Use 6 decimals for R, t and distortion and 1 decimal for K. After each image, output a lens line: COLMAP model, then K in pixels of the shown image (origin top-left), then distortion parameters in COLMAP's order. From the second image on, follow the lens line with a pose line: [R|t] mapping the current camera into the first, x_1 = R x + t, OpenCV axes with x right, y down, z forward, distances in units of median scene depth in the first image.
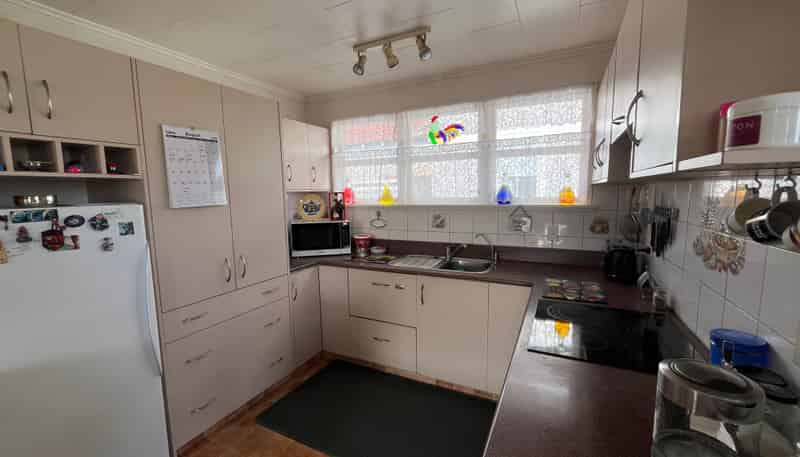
lens RADIAL K [[324.2, 0, 402.9], [0, 324.2, 229.3], [0, 0, 1]] dist [-0.005528, -0.000285]
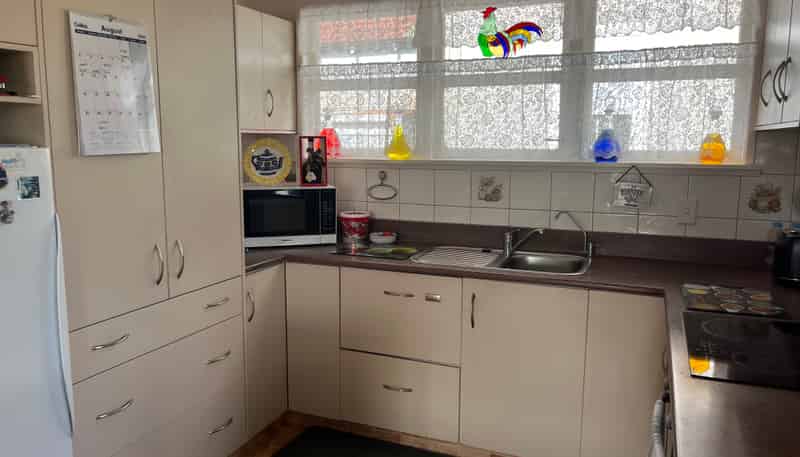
lens RADIAL K [[609.1, 0, 397.1], [0, 609.1, 227.9], [0, 0, 1]] dist [0.049594, -0.058886]
pose [[0.998006, 0.011528, 0.062054, -0.143965], [-0.013253, 0.999535, 0.027462, 0.018875], [-0.061709, -0.028230, 0.997695, -0.104390]]
